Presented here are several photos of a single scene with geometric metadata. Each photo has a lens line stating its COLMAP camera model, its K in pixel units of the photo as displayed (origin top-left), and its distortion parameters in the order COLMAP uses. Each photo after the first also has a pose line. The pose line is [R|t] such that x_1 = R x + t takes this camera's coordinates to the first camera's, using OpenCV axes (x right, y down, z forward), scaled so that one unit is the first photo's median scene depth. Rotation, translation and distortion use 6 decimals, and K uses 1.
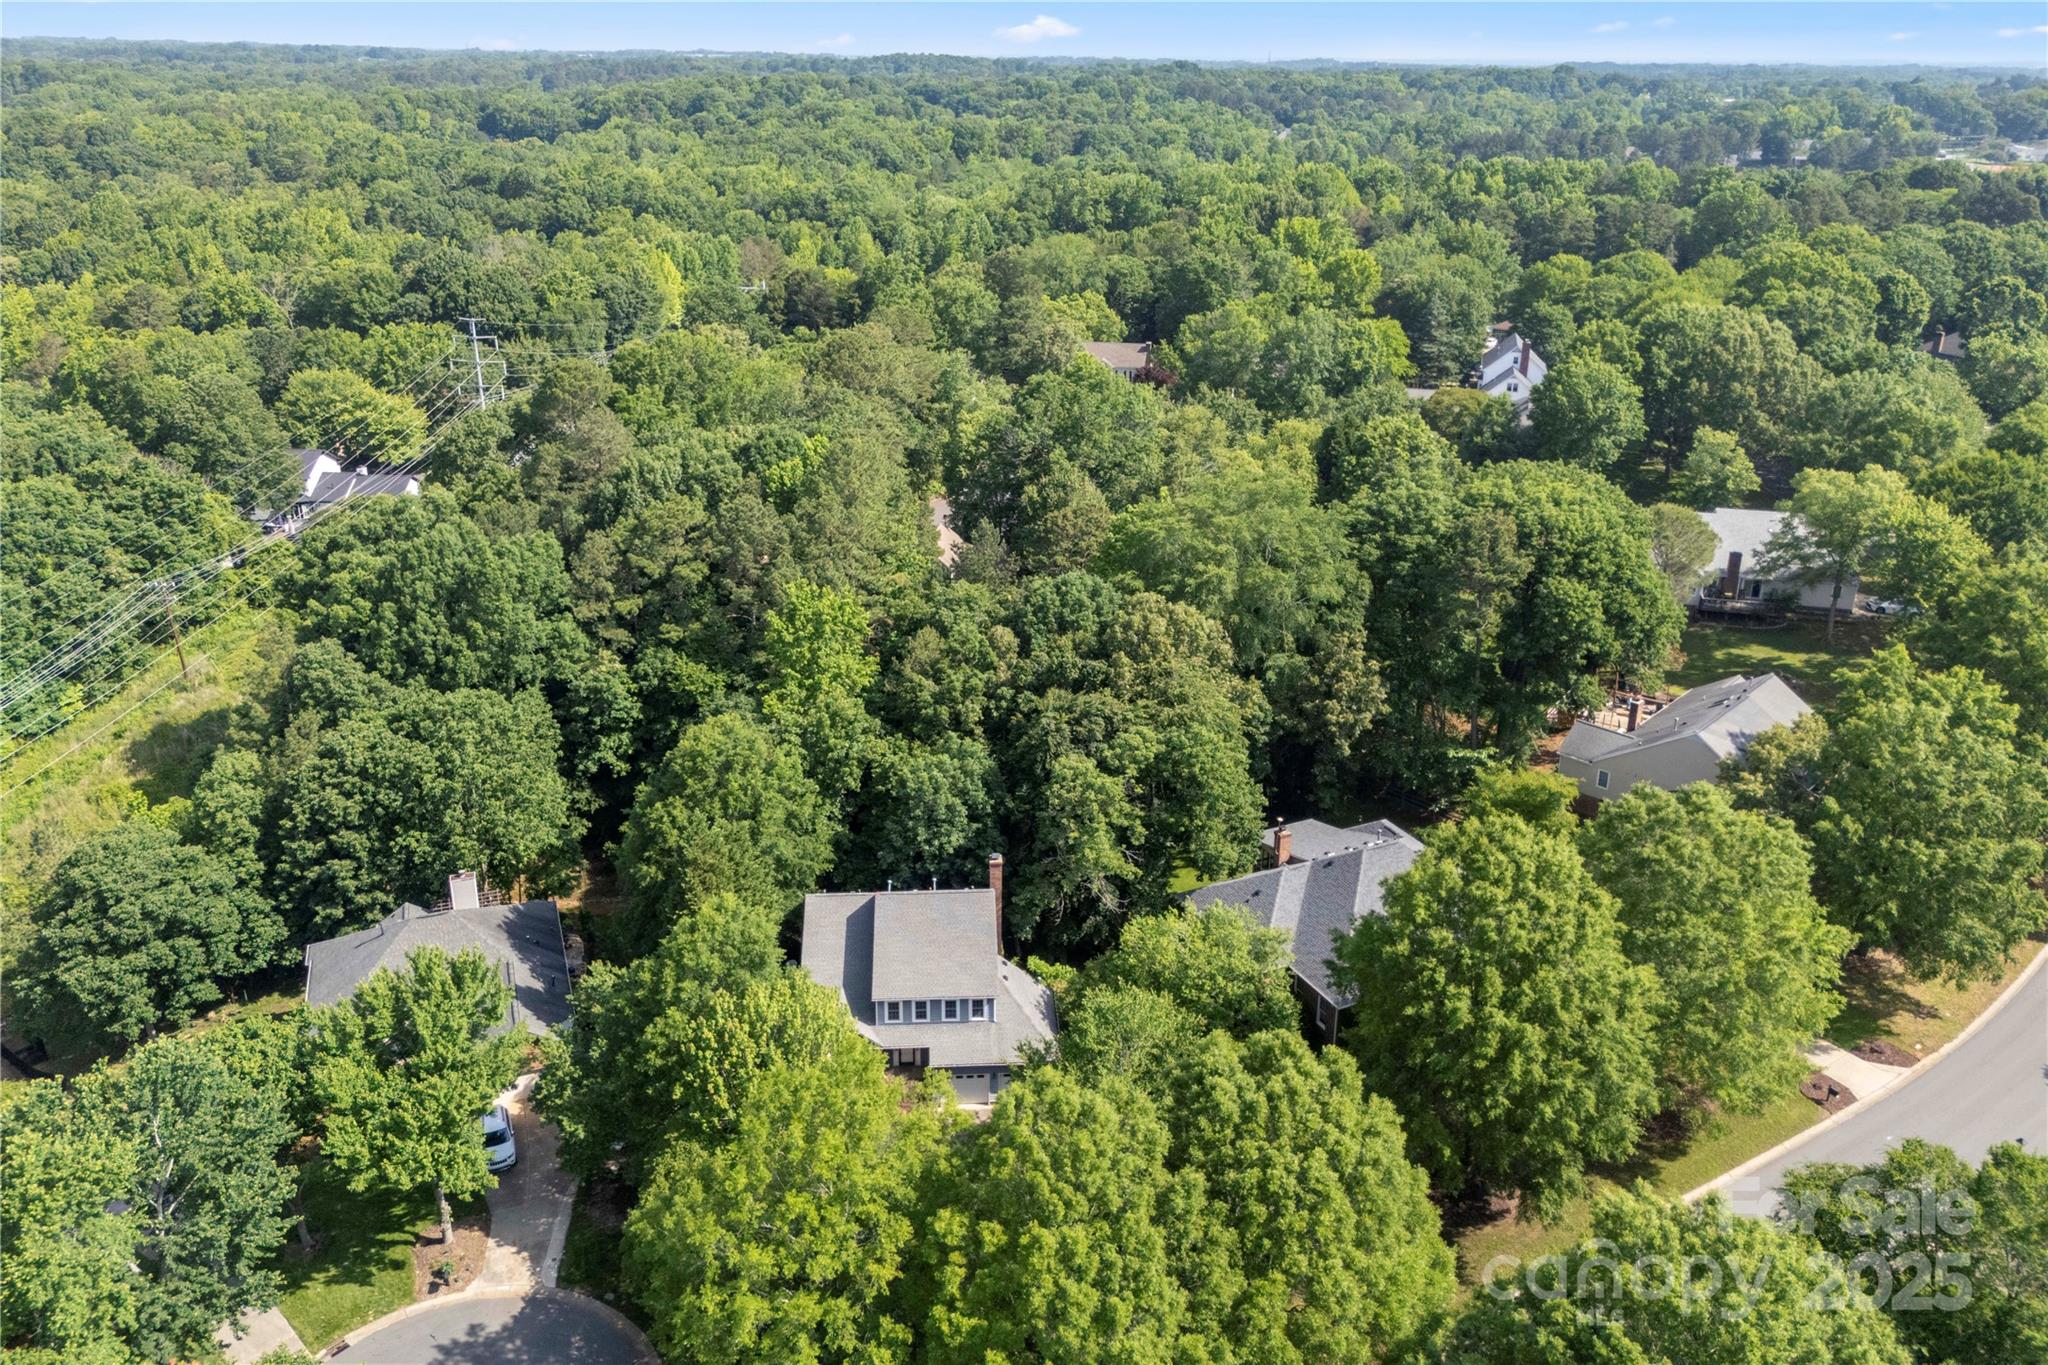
lens RADIAL K [[1450.8, 0, 1028.4], [0, 1450.8, 615.1], [0, 0, 1]] dist [0.071327, -0.075040]
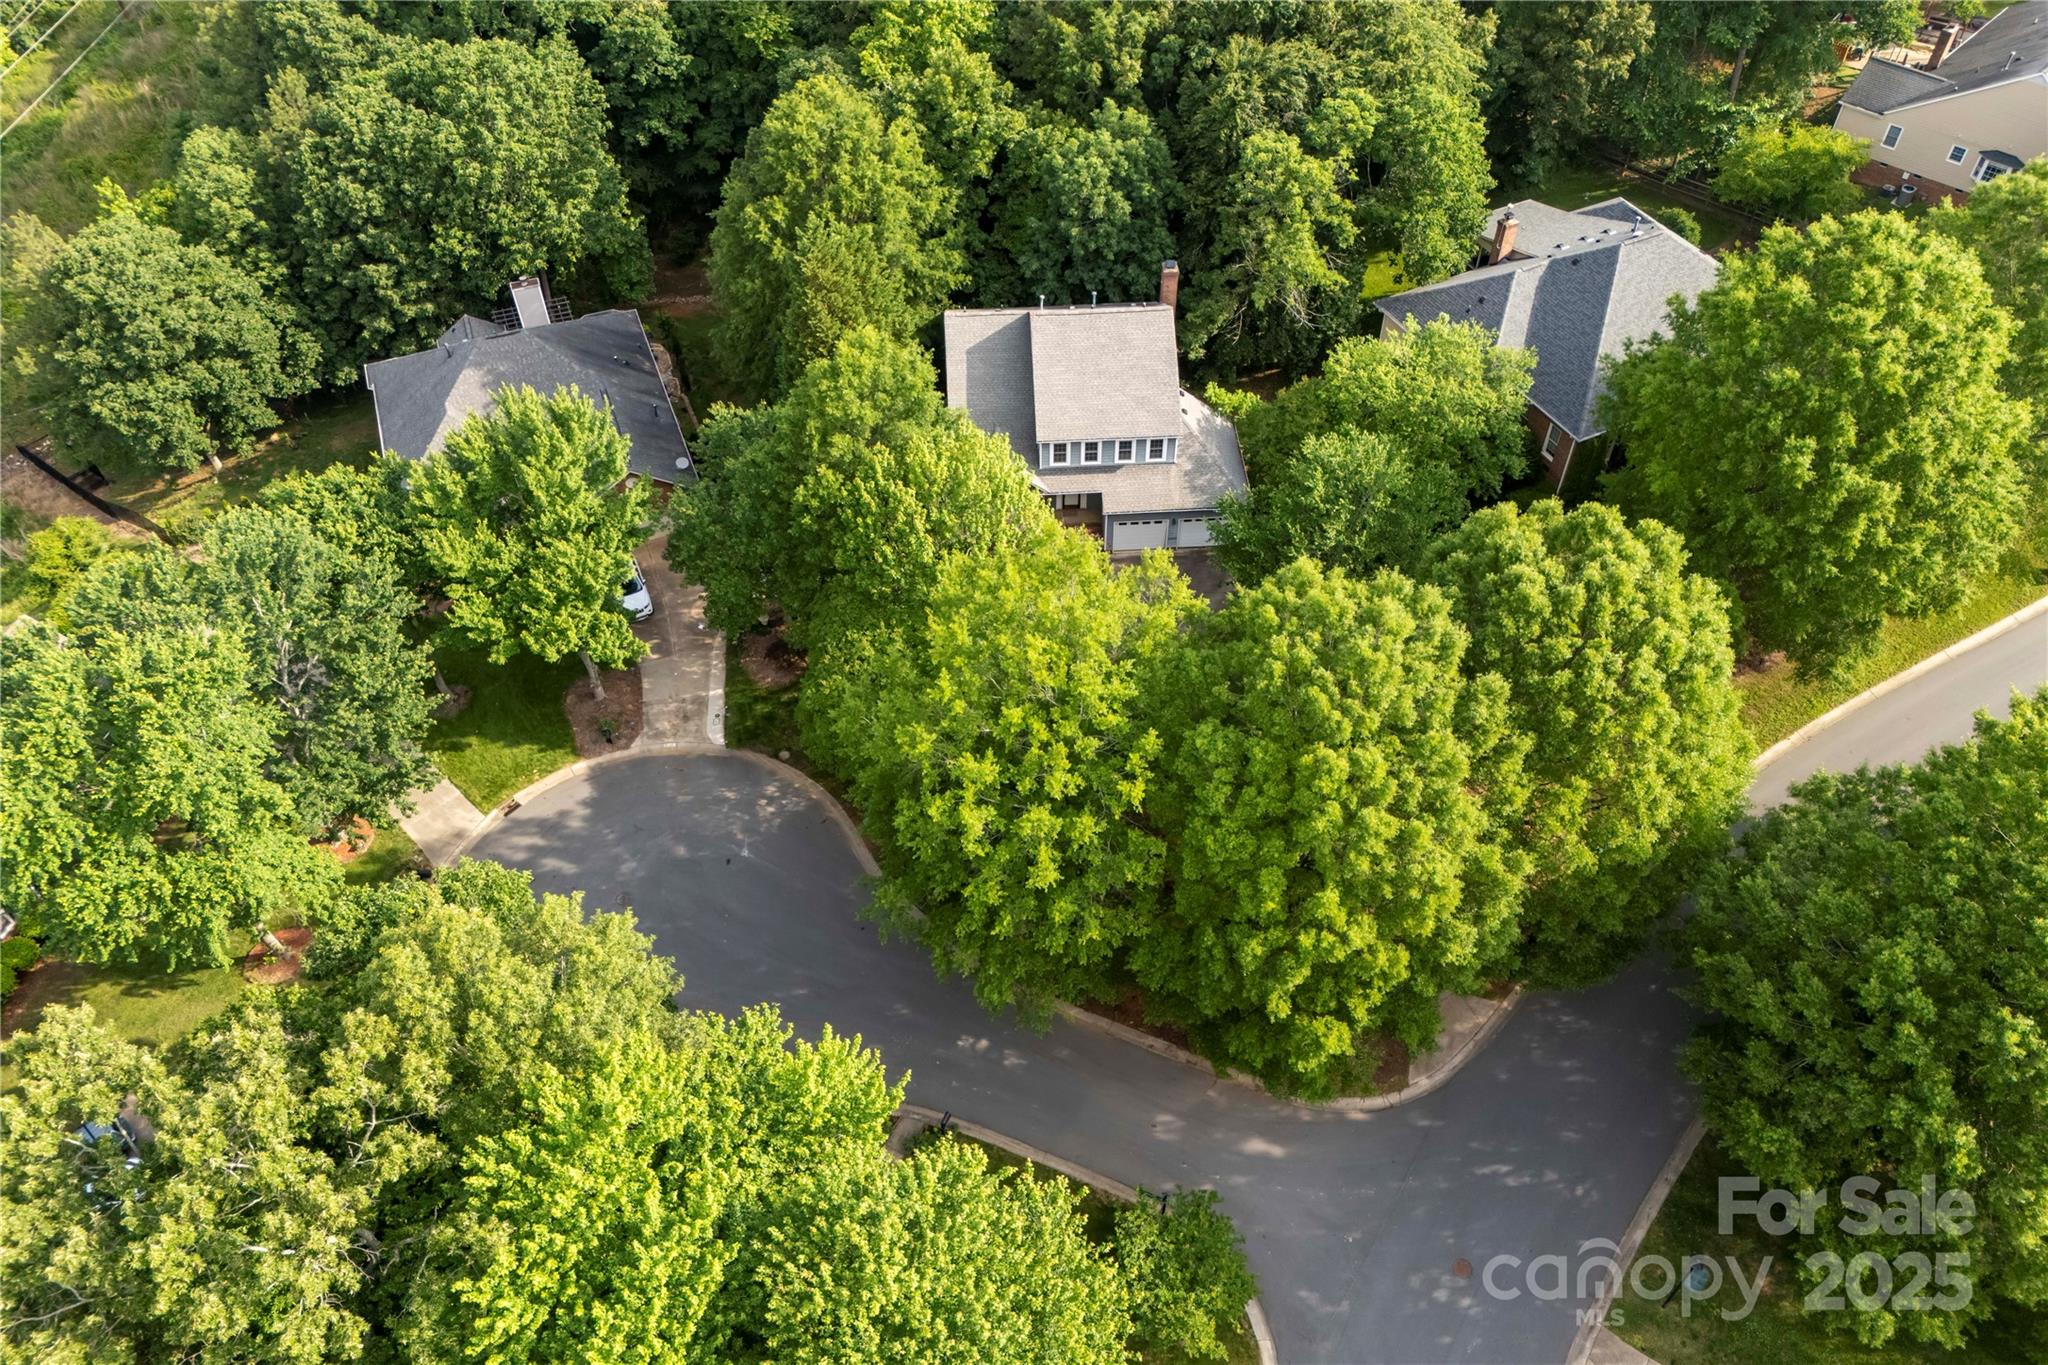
lens RADIAL K [[1464.0, 0, 1037.4], [0, 1464.0, 678.5], [0, 0, 1]] dist [0.045472, -0.005257]
pose [[0.999839, -0.010855, -0.014300, -0.085805], [0.016202, 0.888701, 0.458201, -0.007842], [0.007735, -0.458358, 0.888734, 0.148474]]
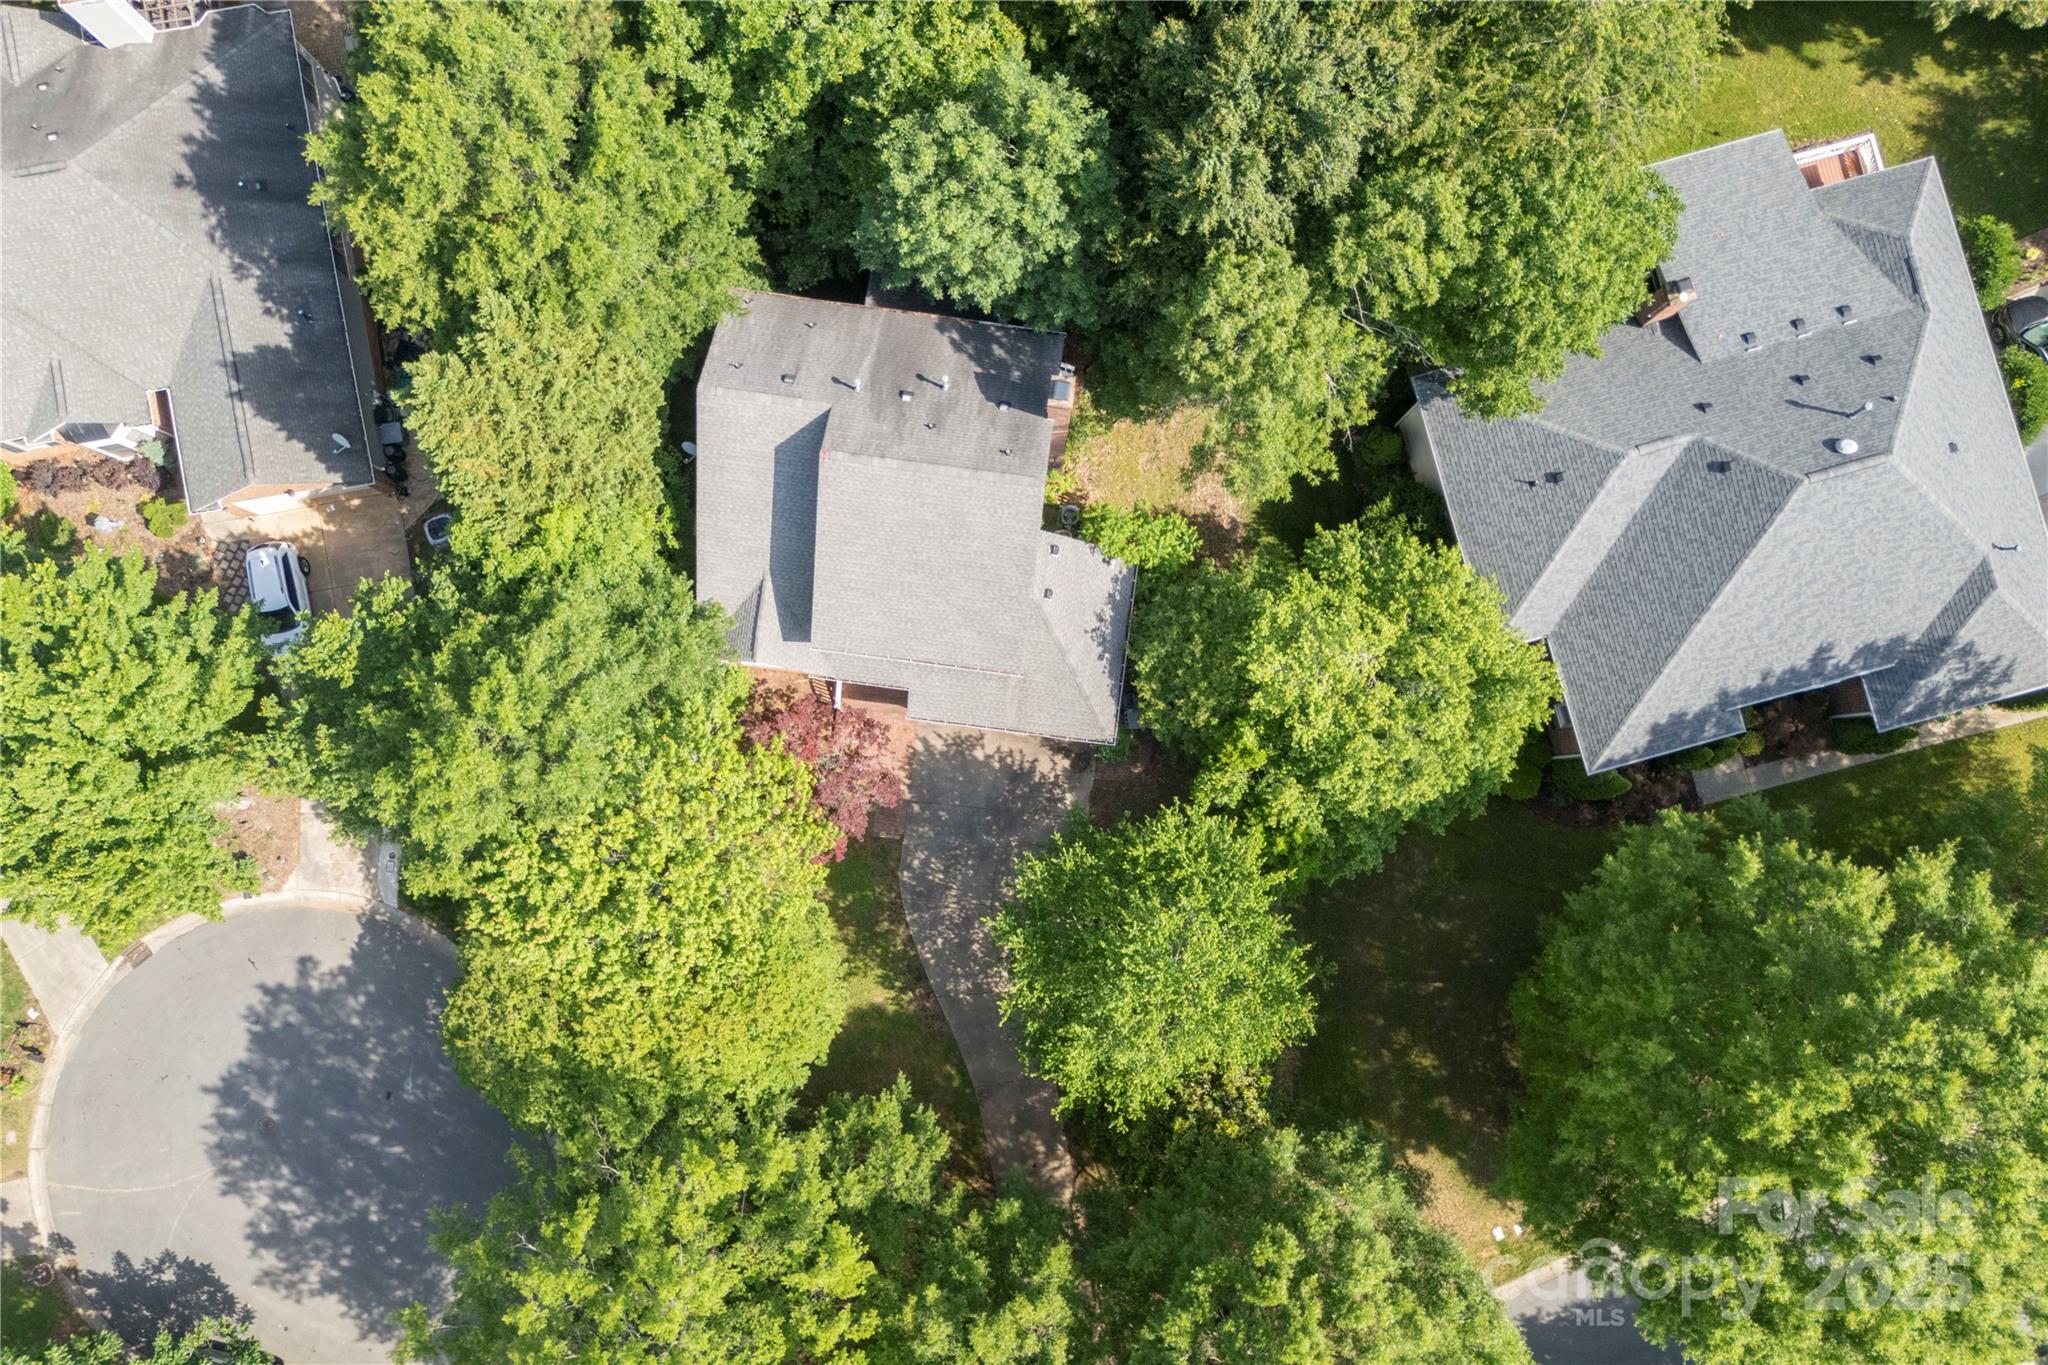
lens RADIAL K [[1450.8, 0, 1028.4], [0, 1450.8, 615.1], [0, 0, 1]] dist [0.071327, -0.075040]
pose [[0.984143, 0.176876, -0.013299, -0.013386], [-0.058887, 0.396531, 0.916131, -0.261614], [0.167315, -0.900821, 0.400659, 0.722886]]
